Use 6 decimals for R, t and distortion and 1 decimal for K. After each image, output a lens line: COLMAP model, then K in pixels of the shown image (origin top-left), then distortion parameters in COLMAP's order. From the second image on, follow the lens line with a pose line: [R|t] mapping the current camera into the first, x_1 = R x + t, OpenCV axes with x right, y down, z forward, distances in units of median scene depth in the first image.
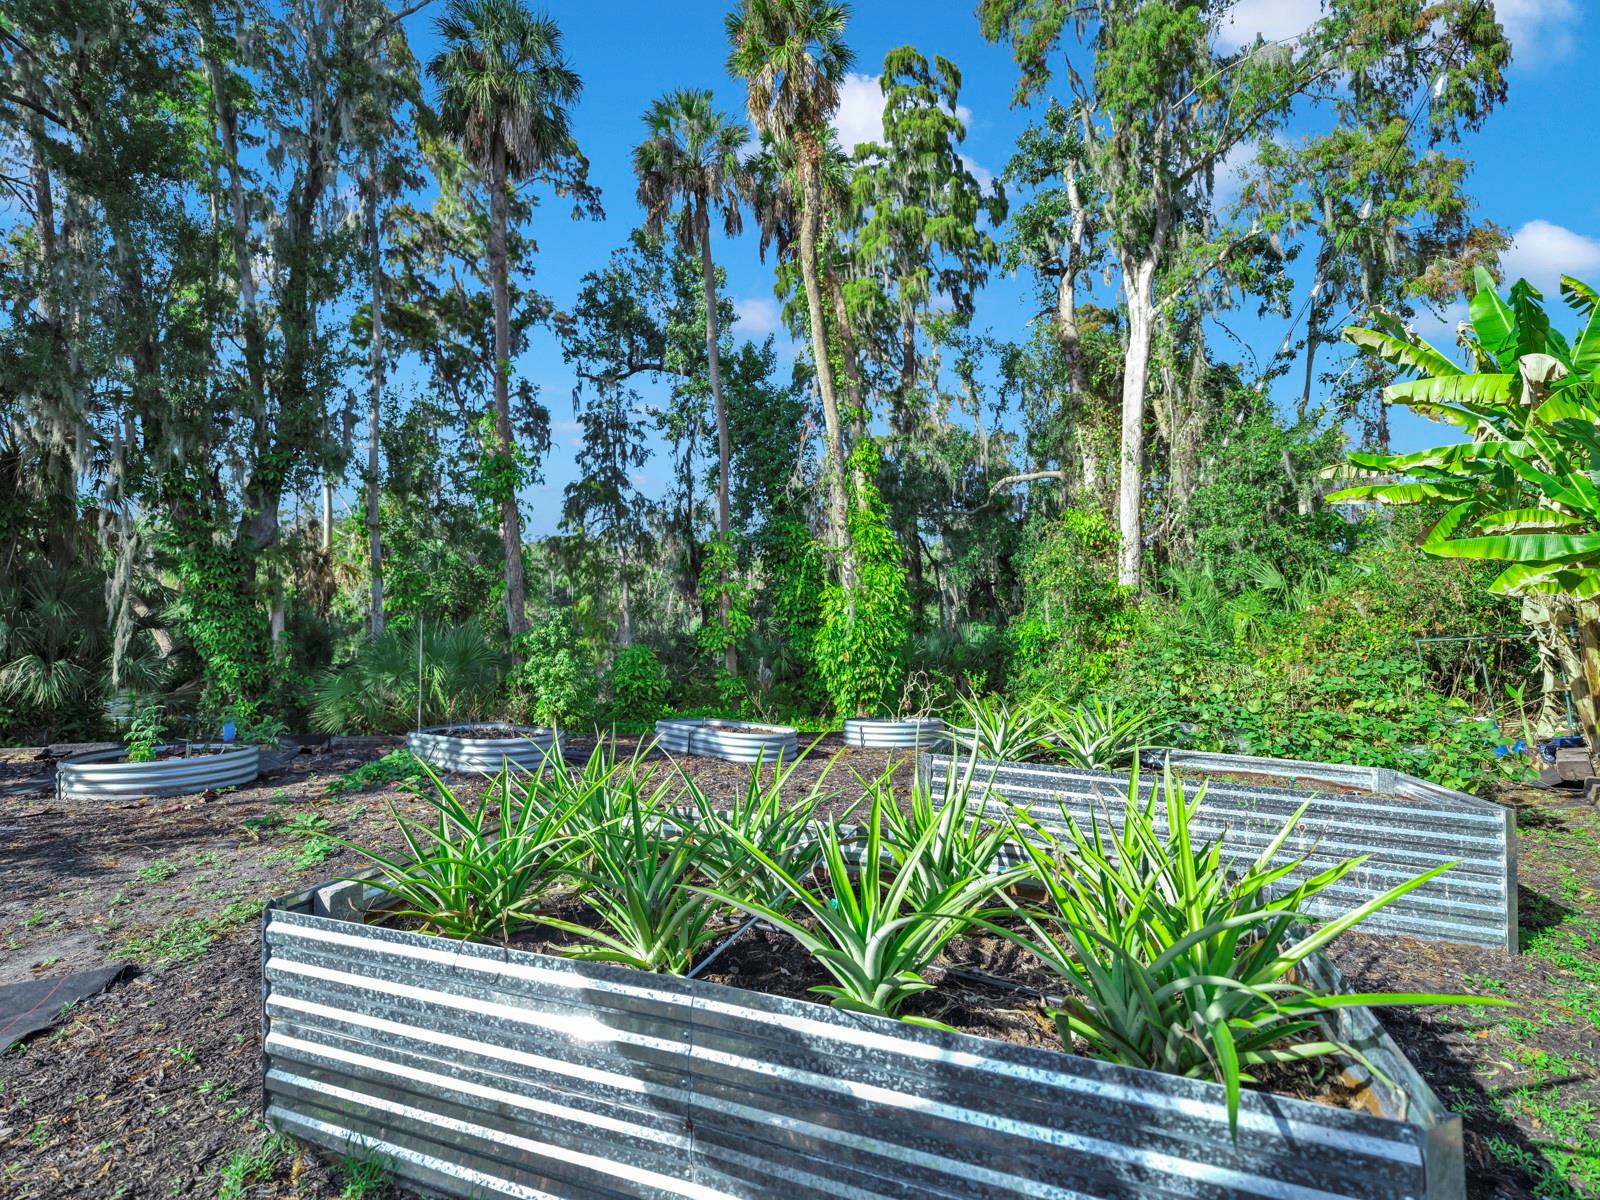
lens RADIAL K [[728.6, 0, 793.7], [0, 728.6, 605.7], [0, 0, 1]] dist [0.001954, -0.000809]
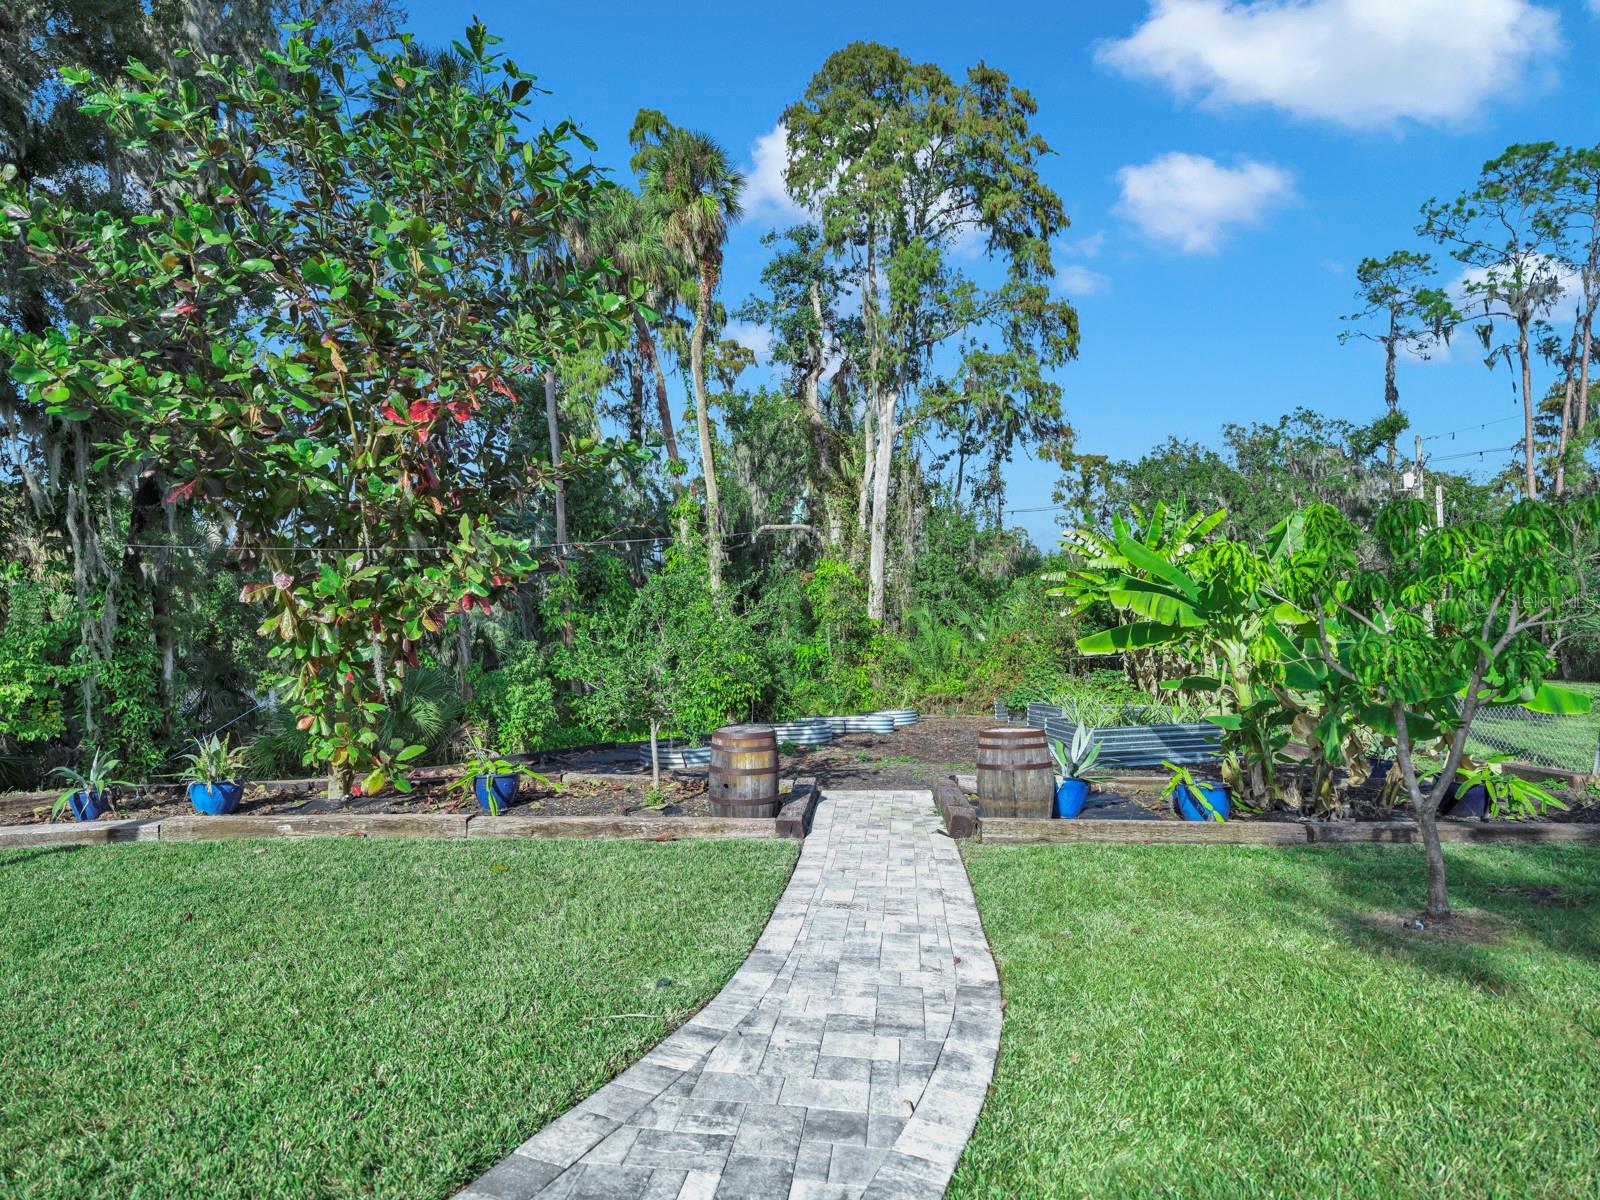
lens RADIAL K [[879.9, 0, 800.0], [0, 879.9, 600.0], [0, 0, 1]] dist [0.000185, -0.000052]
pose [[0.823590, 0.015106, 0.566984, -0.625533], [-0.010571, 0.999880, -0.011285, -0.043681], [-0.567087, 0.003300, 0.823651, -0.315404]]
